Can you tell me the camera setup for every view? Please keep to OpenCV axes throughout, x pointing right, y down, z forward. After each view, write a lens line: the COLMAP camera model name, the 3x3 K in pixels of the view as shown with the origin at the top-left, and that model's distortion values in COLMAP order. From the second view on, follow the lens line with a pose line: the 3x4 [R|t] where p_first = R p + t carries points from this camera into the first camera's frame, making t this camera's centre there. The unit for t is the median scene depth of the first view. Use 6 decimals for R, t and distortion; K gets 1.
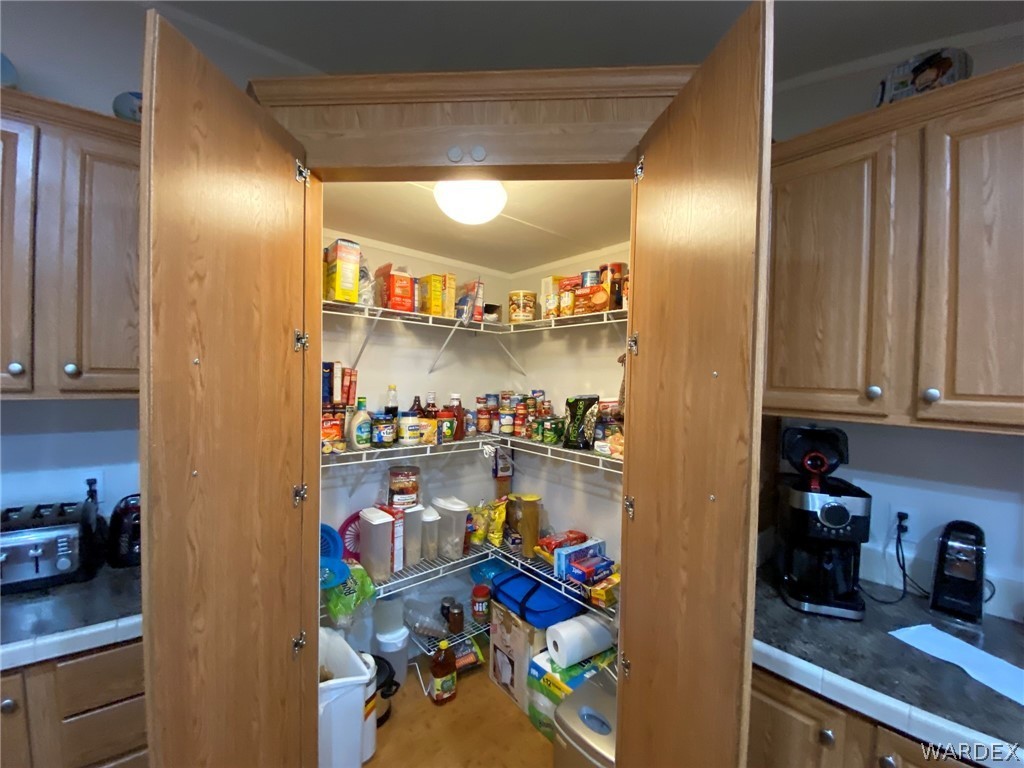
lens RADIAL K [[429.7, 0, 512.0], [0, 429.7, 384.0], [0, 0, 1]] dist [-0.000061, -0.000104]
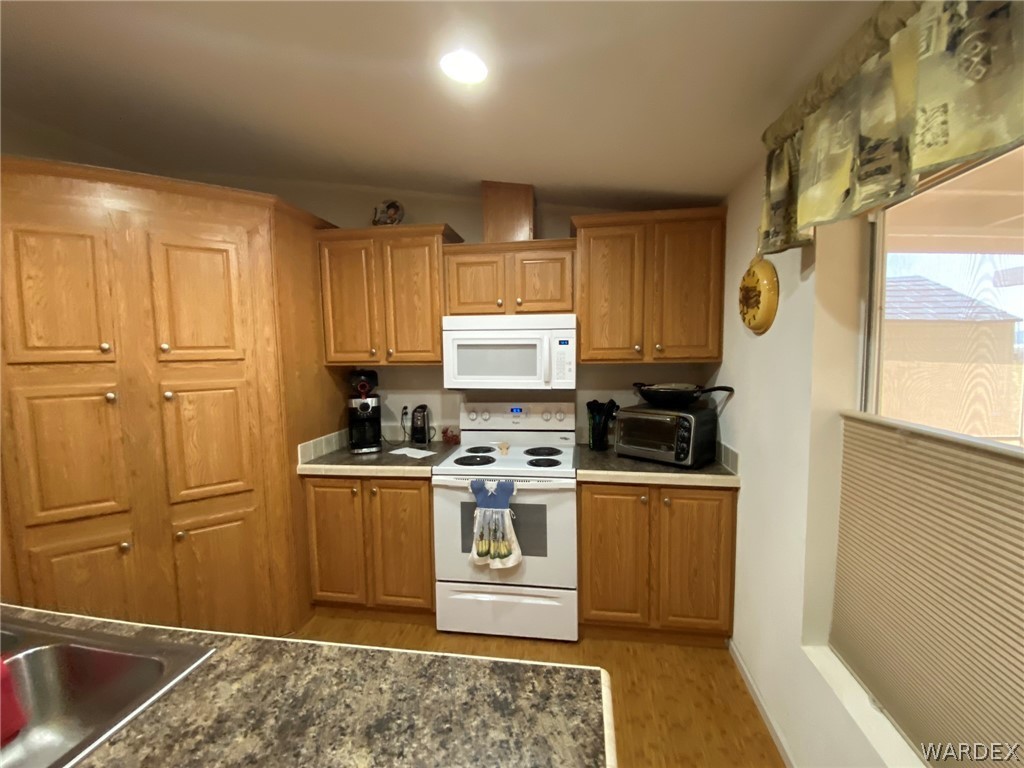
lens RADIAL K [[429.7, 0, 512.0], [0, 429.7, 384.0], [0, 0, 1]] dist [-0.000061, -0.000104]
pose [[0.758102, -0.089567, 0.645956, -0.104768], [0.038296, 0.994928, 0.093011, 0.004650], [-0.651010, -0.045774, 0.757687, -1.225680]]
